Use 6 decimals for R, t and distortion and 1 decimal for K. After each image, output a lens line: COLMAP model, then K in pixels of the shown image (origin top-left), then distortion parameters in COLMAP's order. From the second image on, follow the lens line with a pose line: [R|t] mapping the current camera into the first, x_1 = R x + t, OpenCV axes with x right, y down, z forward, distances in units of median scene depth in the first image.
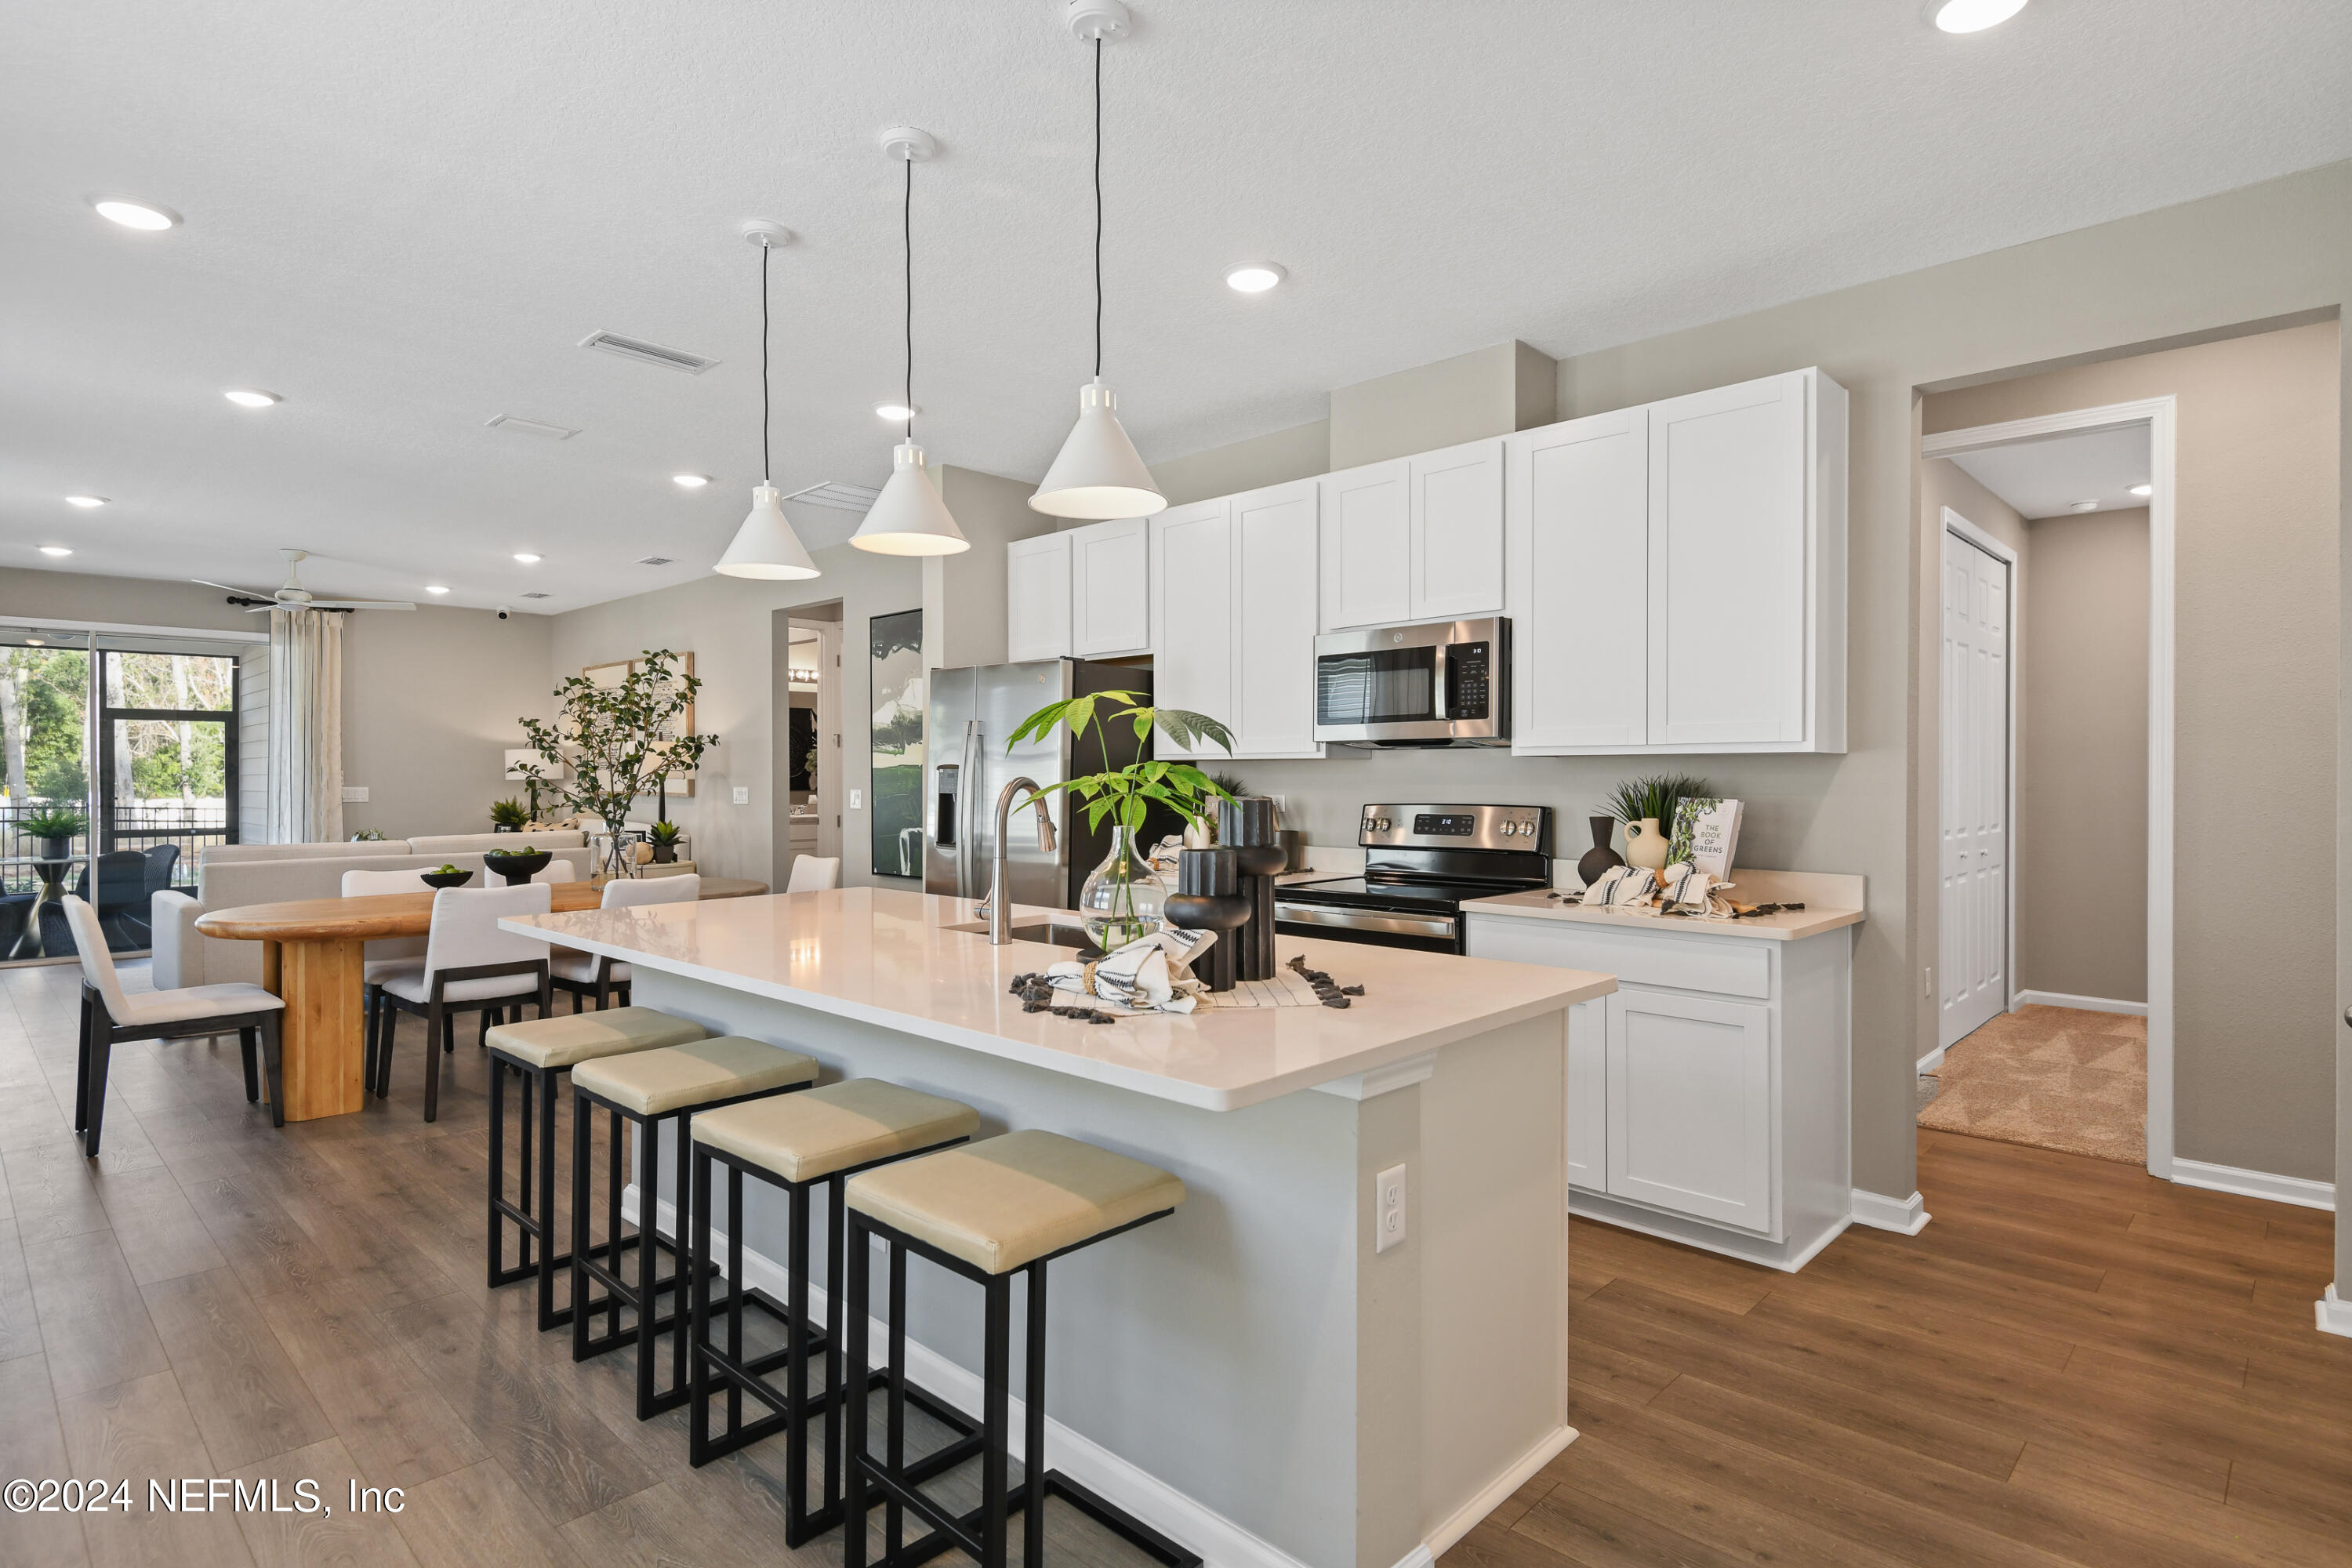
lens RADIAL K [[1214.4, 0, 1175.4], [0, 1214.4, 779.5], [0, 0, 1]] dist [0.018280, -0.014105]
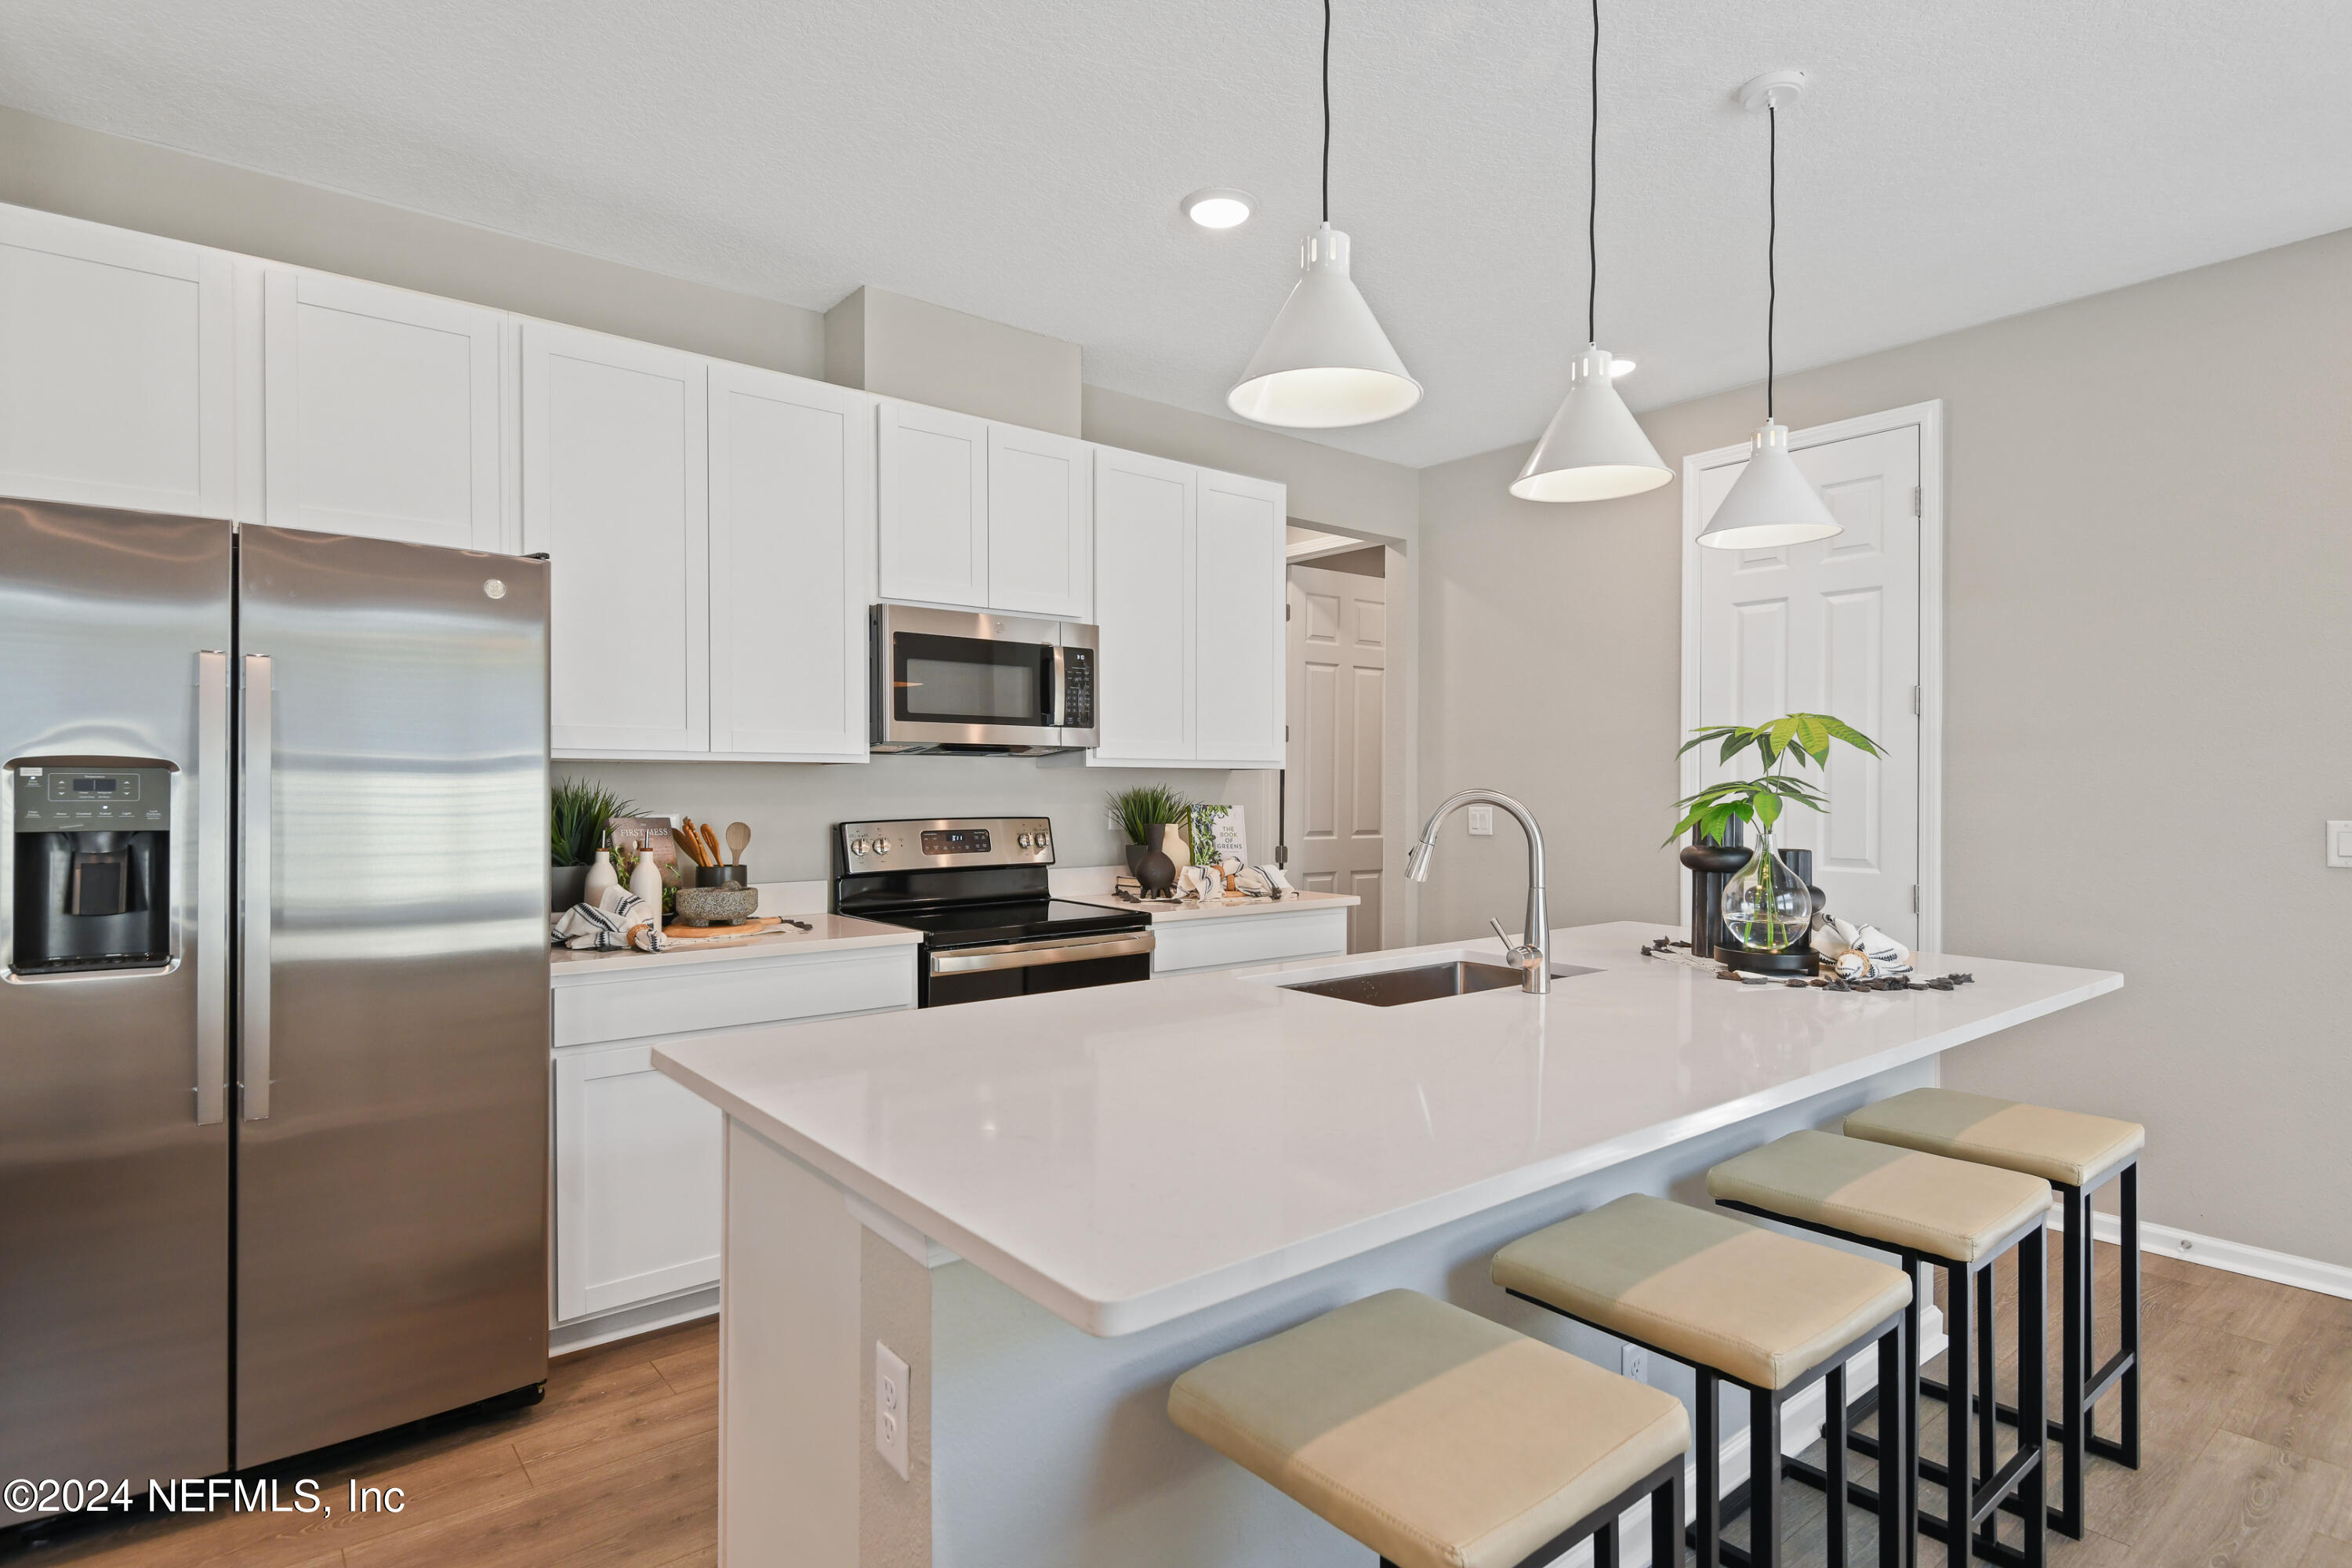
lens RADIAL K [[1214.4, 0, 1175.3], [0, 1214.4, 794.3], [0, 0, 1]] dist [0.018280, -0.014105]
pose [[0.121571, -0.009184, 0.992540, -0.577583], [-0.001612, 0.999954, 0.009451, -0.005047], [-0.992581, -0.002749, 0.121550, 0.664387]]
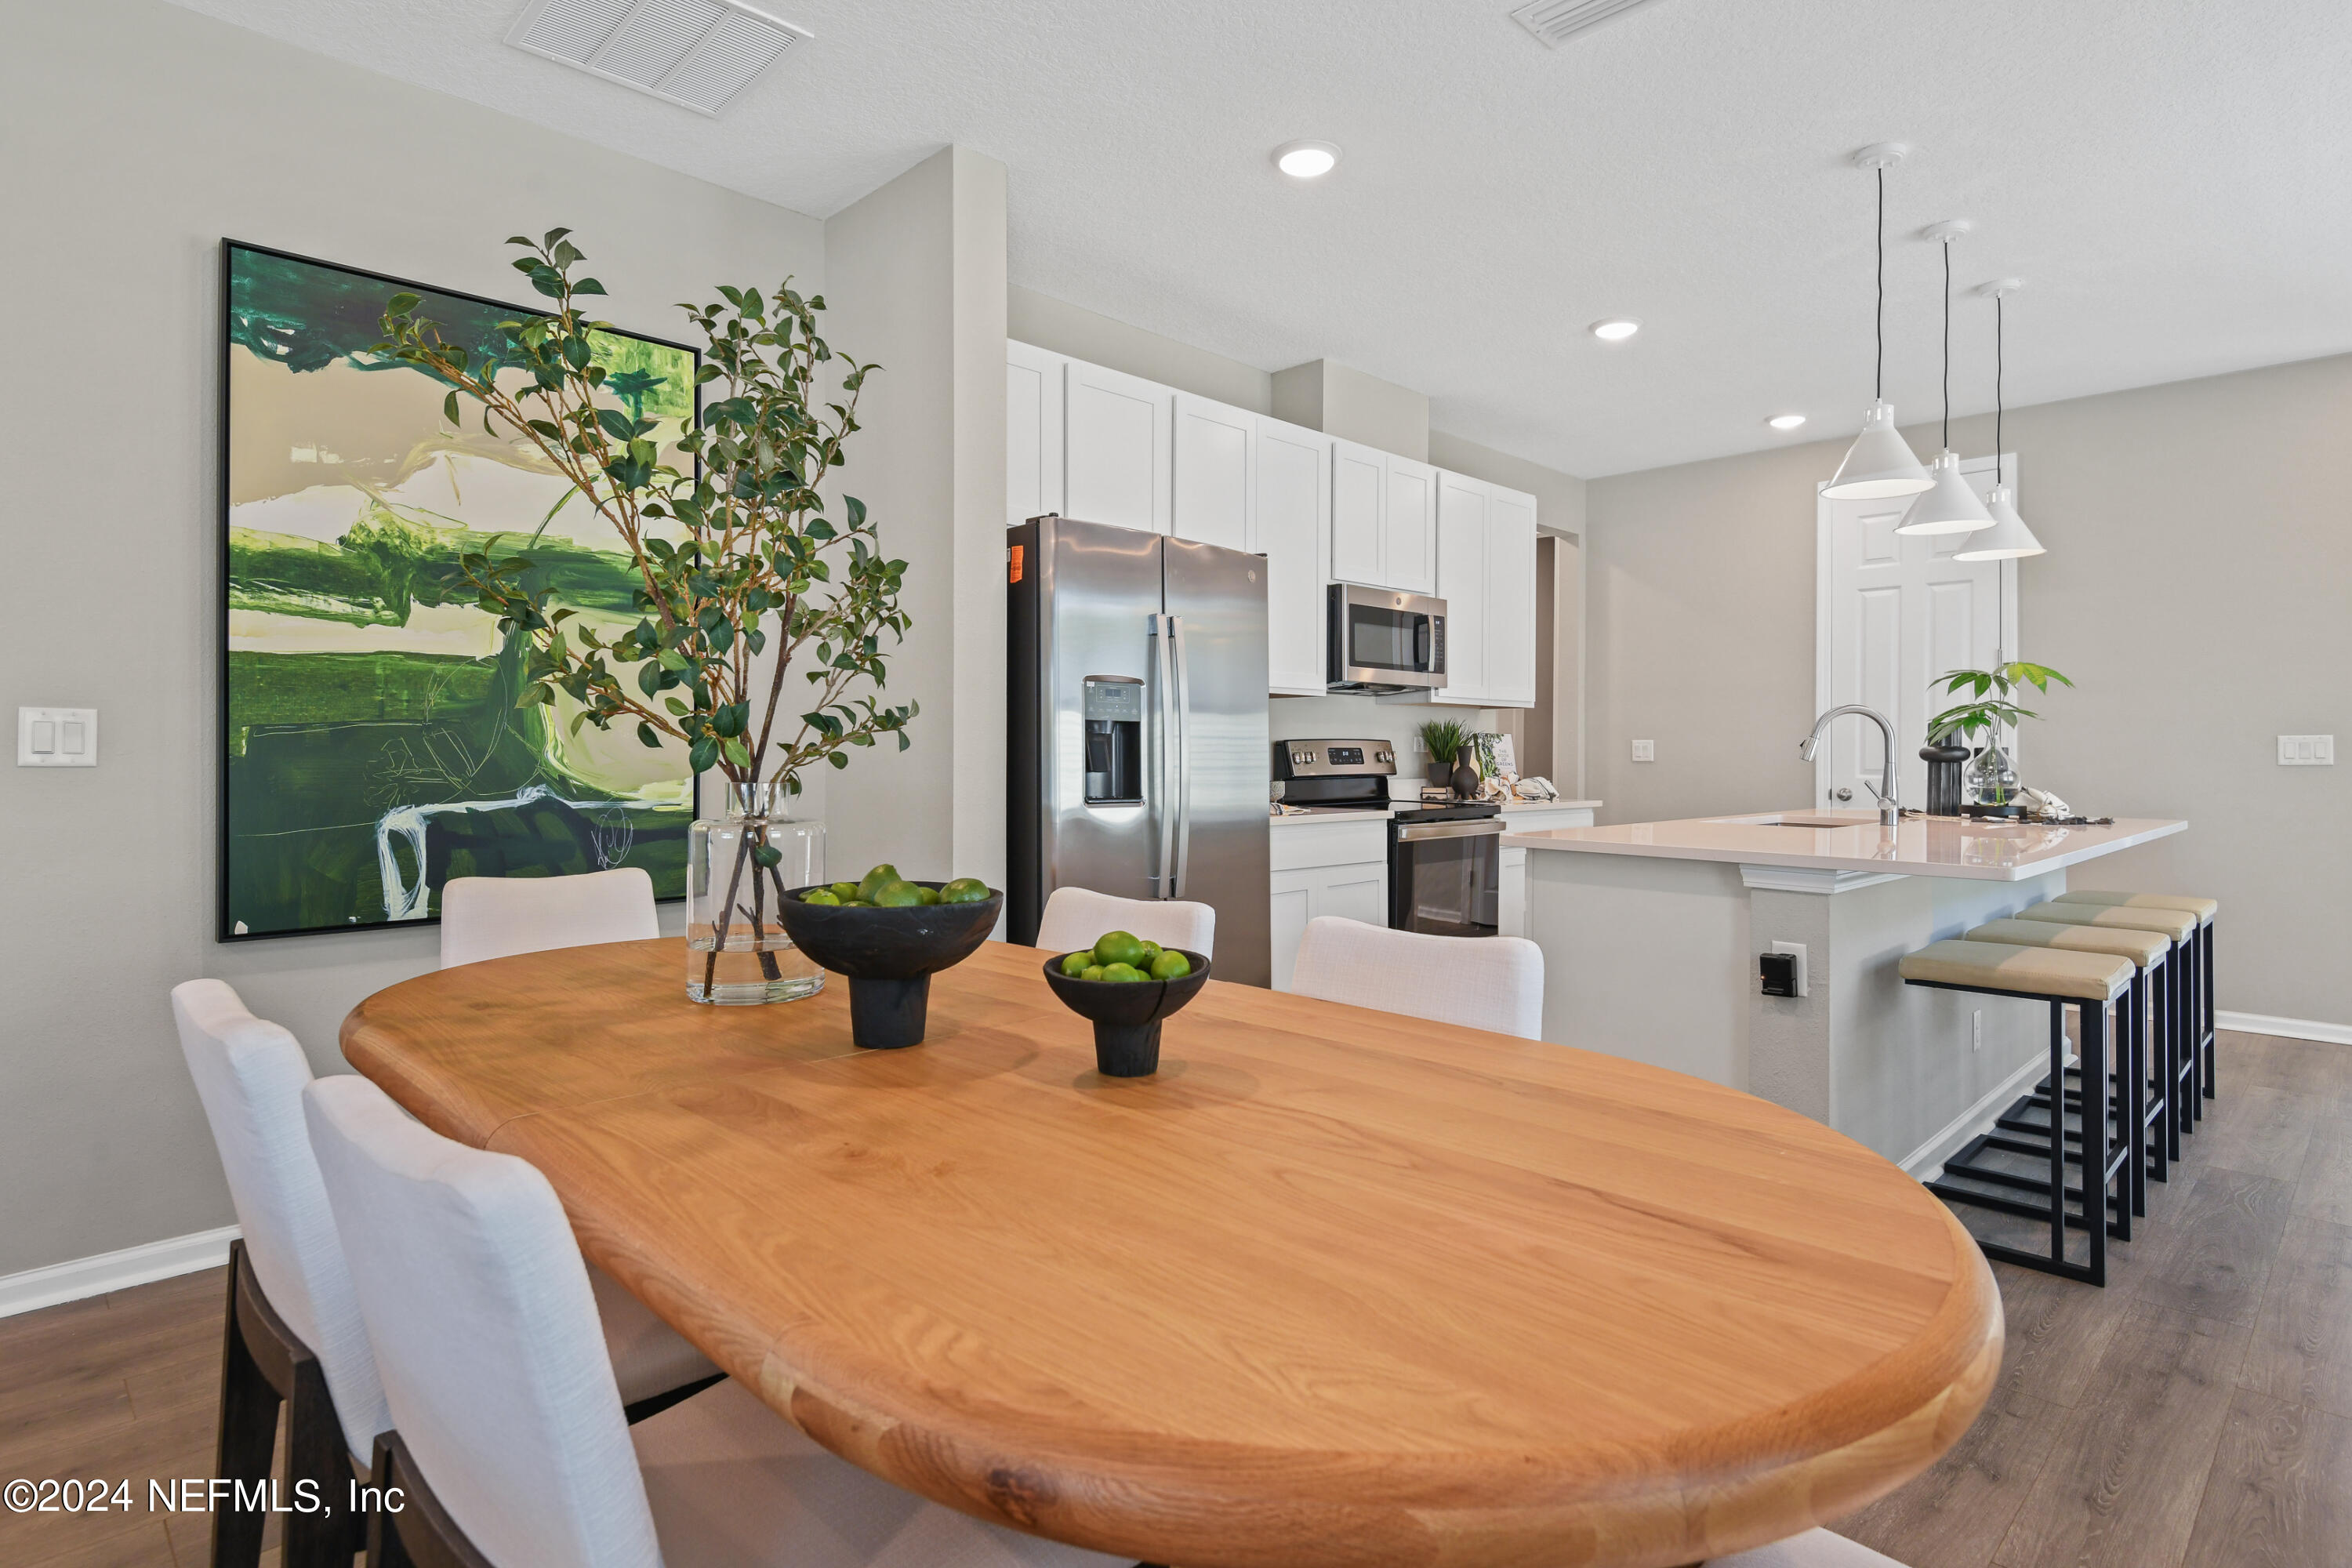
lens RADIAL K [[1214.4, 0, 1184.4], [0, 1214.4, 754.4], [0, 0, 1]] dist [0.018280, -0.014105]
pose [[0.020034, -0.005253, 0.999785, -0.901632], [-0.004511, 0.999976, 0.005344, 0.027633], [-0.999789, -0.004617, 0.020010, 1.029720]]
